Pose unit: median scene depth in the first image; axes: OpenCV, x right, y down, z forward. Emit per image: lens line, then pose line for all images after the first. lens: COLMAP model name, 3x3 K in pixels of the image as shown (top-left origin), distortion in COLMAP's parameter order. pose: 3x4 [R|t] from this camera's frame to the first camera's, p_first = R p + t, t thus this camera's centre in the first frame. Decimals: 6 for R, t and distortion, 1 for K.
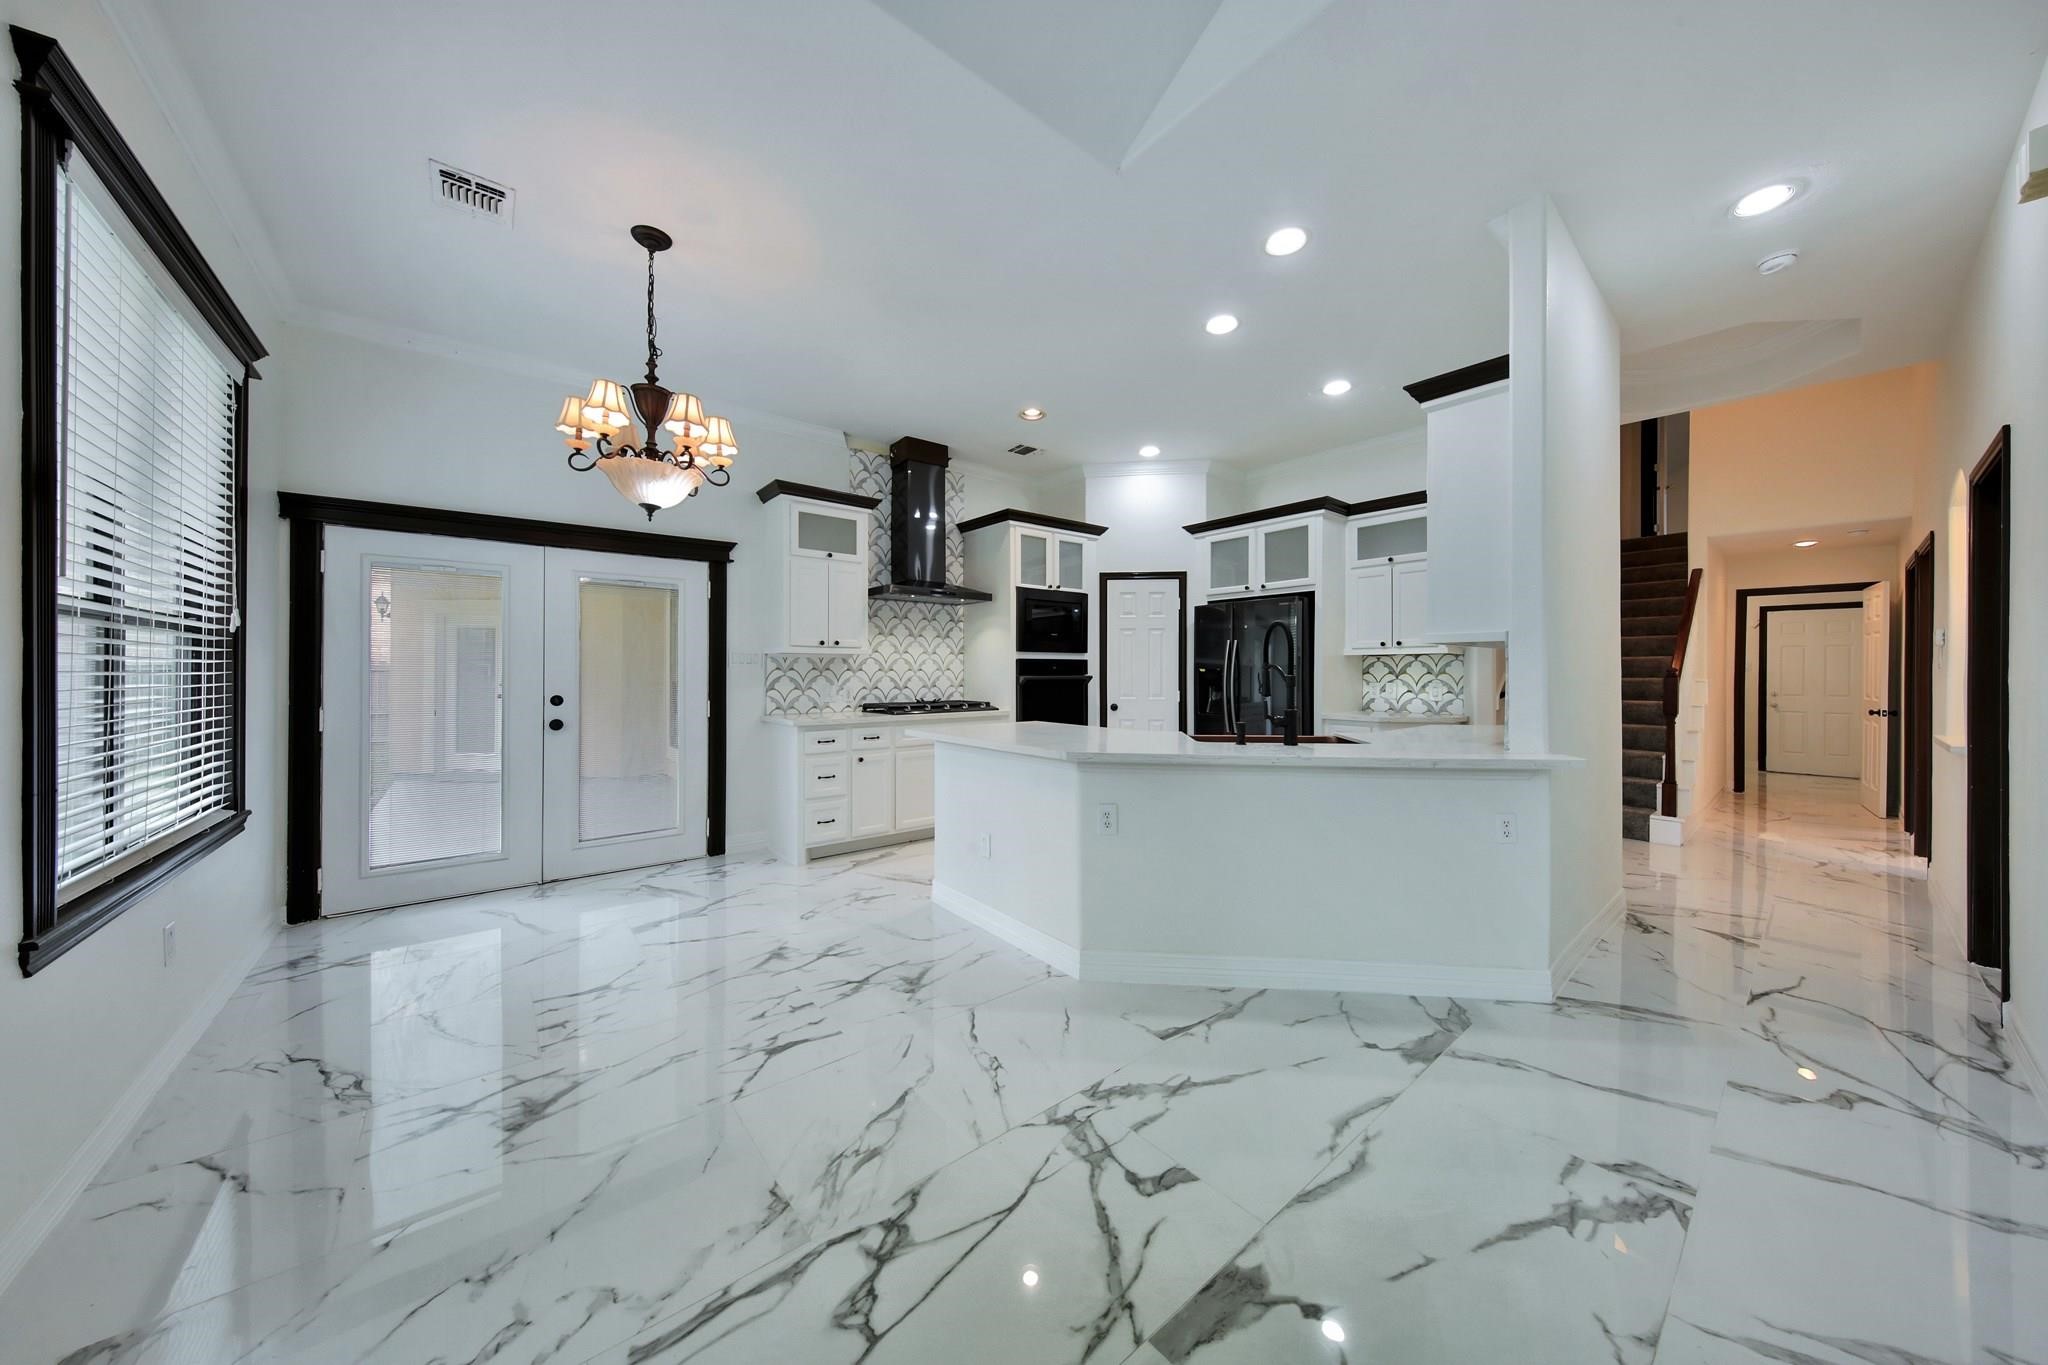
lens RADIAL K [[674.4, 0, 1019.2], [0, 674.4, 679.0], [0, 0, 1]] dist [0.001171, -0.000131]
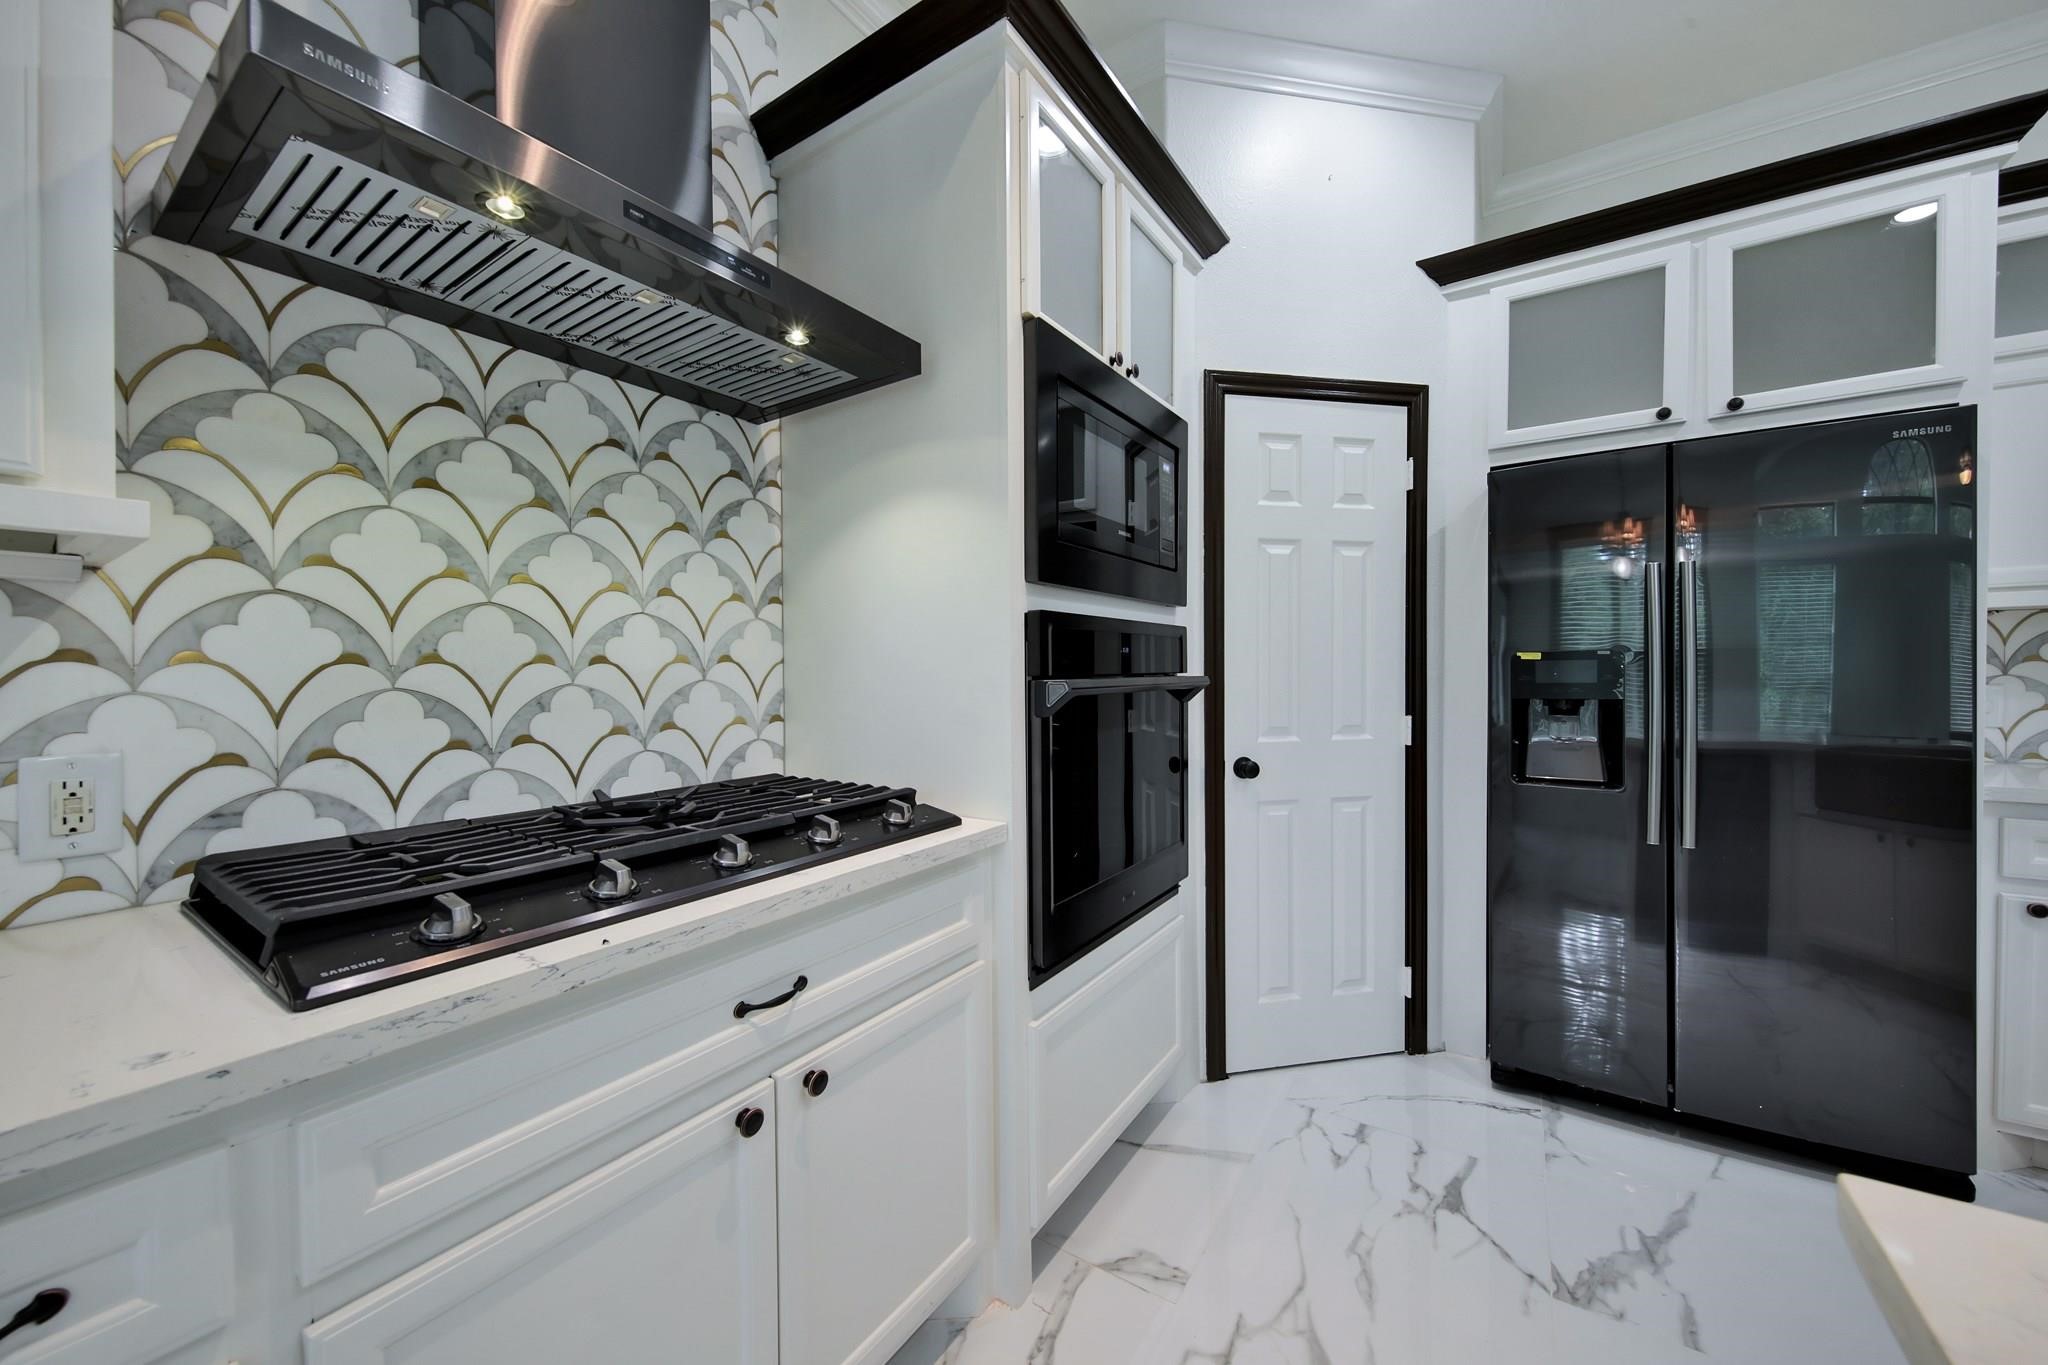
lens RADIAL K [[744.7, 0, 1030.7], [0, 744.7, 680.2], [0, 0, 1]] dist [-0.012794, -0.000156]
pose [[0.951733, -0.014812, 0.306569, -0.081751], [0.014873, 0.999887, 0.002137, -0.004832], [-0.306566, 0.002526, 0.951846, 0.698737]]
